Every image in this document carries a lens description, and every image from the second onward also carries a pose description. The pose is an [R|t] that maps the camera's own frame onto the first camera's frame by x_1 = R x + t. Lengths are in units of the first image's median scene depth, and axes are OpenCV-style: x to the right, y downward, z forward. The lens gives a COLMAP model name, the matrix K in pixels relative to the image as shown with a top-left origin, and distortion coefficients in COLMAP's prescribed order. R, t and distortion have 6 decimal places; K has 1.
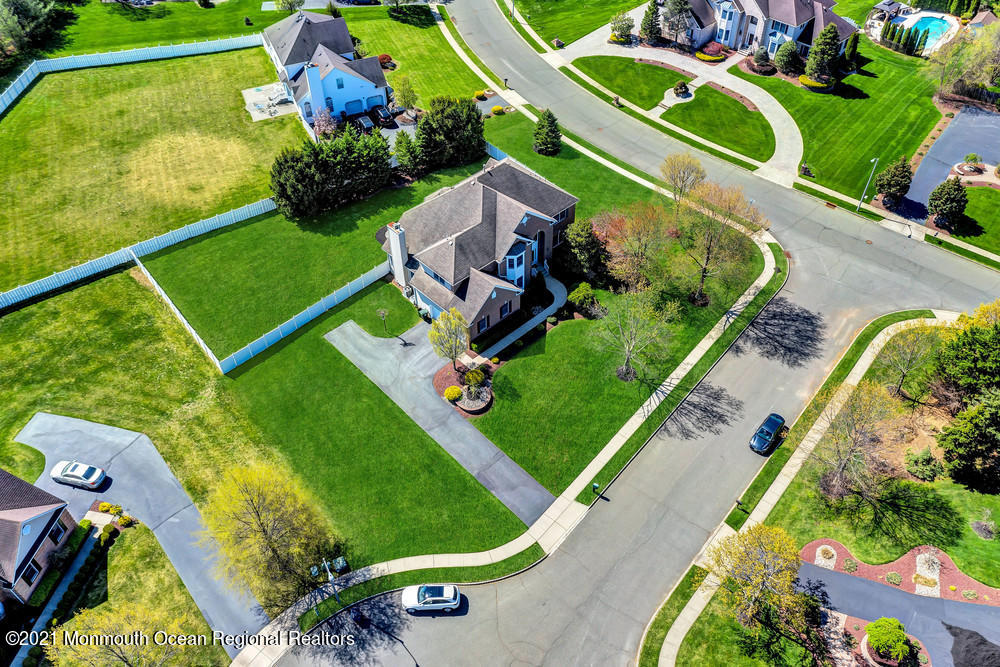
lens RADIAL K [[789.6, 0, 493.6], [0, 789.6, 331.5], [0, 0, 1]] dist [-0.019101, 0.000361]
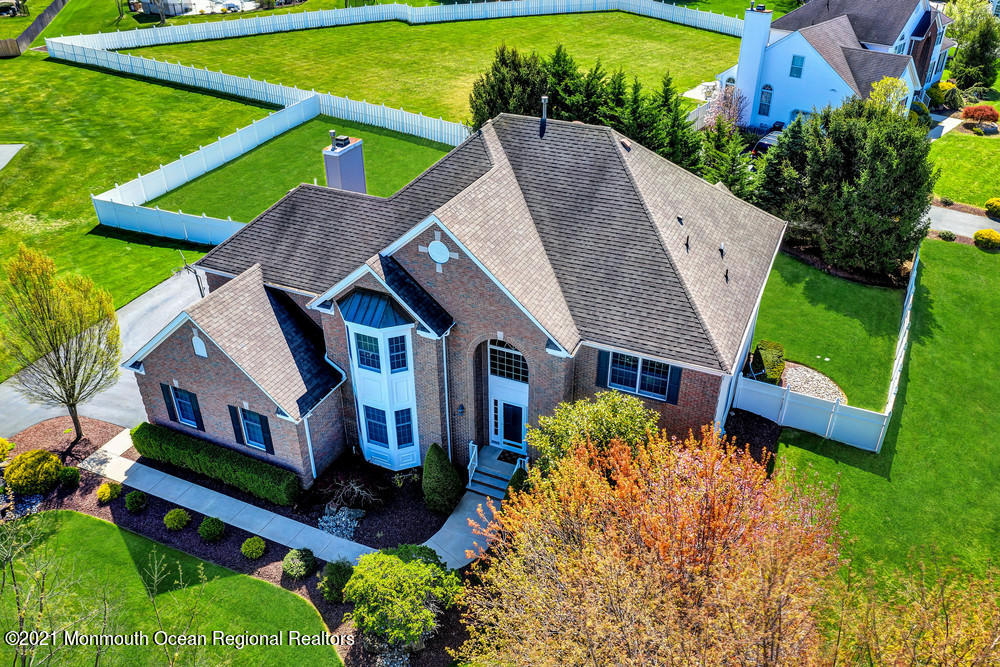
lens RADIAL K [[789.6, 0, 495.5], [0, 789.6, 336.7], [0, 0, 1]] dist [-0.019101, 0.000361]
pose [[0.382530, 0.504047, -0.774343, 0.280172], [-0.656999, 0.737658, 0.155606, -0.168469], [0.649633, 0.449219, 0.613334, 0.801980]]
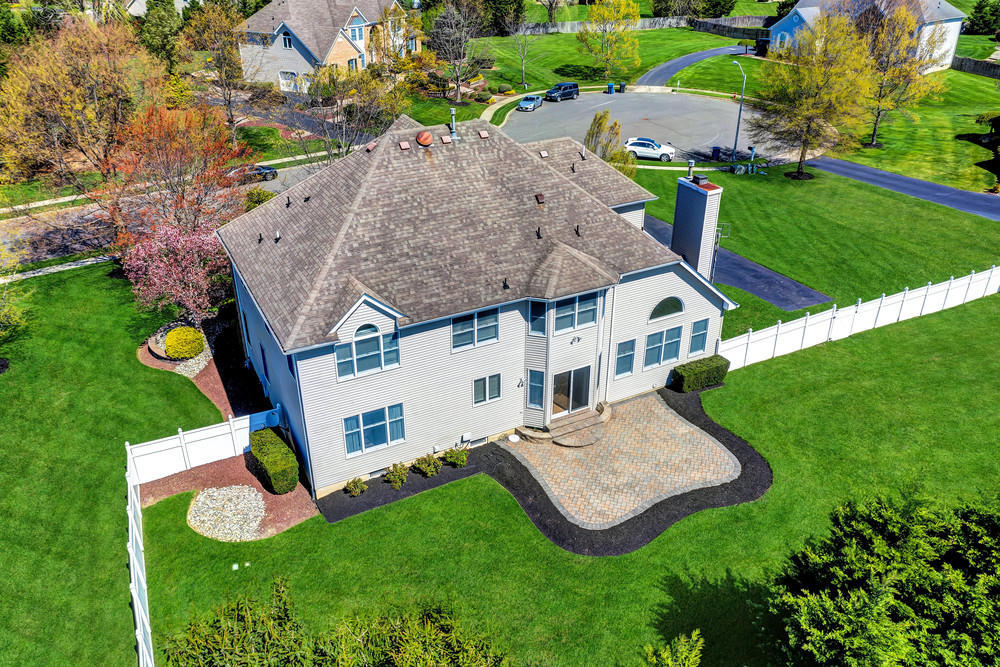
lens RADIAL K [[789.6, 0, 497.8], [0, 789.6, 339.1], [0, 0, 1]] dist [-0.019101, 0.000361]
pose [[-0.964719, -0.111097, 0.238695, -0.123973], [0.199572, 0.282755, 0.938201, -0.495633], [-0.171723, 0.952737, -0.250607, 1.147745]]
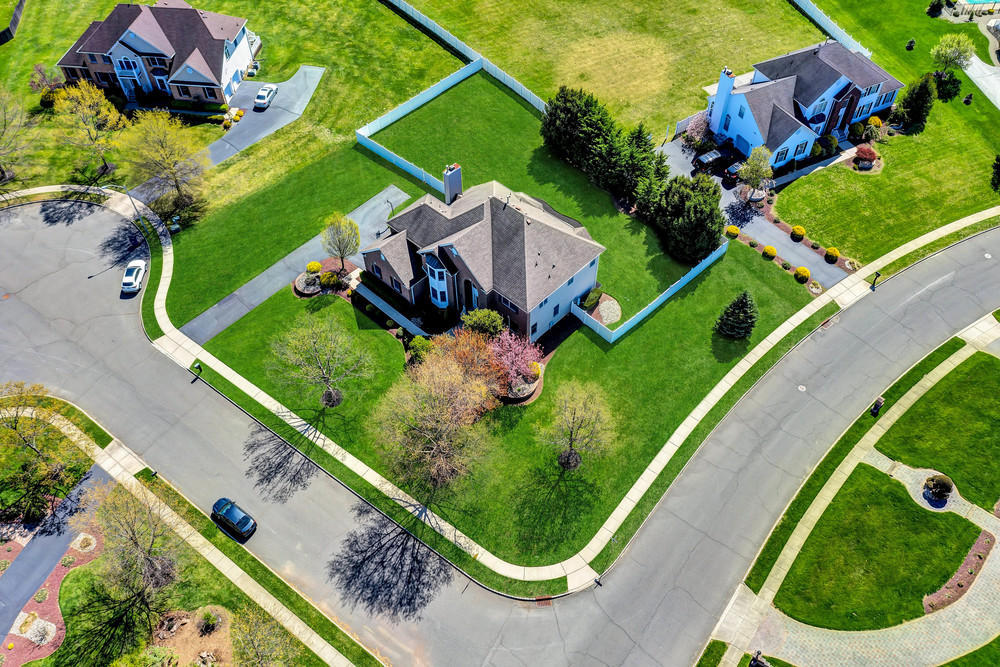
lens RADIAL K [[789.6, 0, 497.2], [0, 789.6, 330.2], [0, 0, 1]] dist [-0.019101, 0.000361]
pose [[0.060453, 0.781557, -0.620898, 0.667019], [-0.701439, 0.475818, 0.530642, -0.600912], [0.710161, 0.403443, 0.576979, 0.501988]]
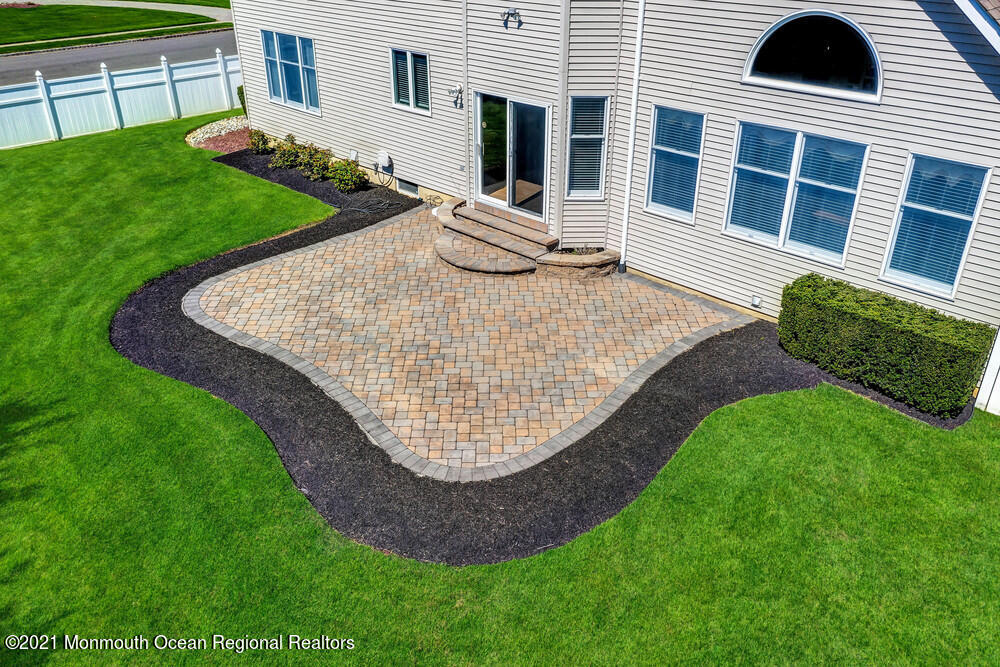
lens RADIAL K [[789.6, 0, 501.7], [0, 789.6, 332.9], [0, 0, 1]] dist [-0.019101, 0.000361]
pose [[-0.055779, -0.466218, 0.882910, -0.233883], [0.711552, 0.601772, 0.362717, -0.182539], [-0.700416, 0.648468, 0.298172, 1.050678]]
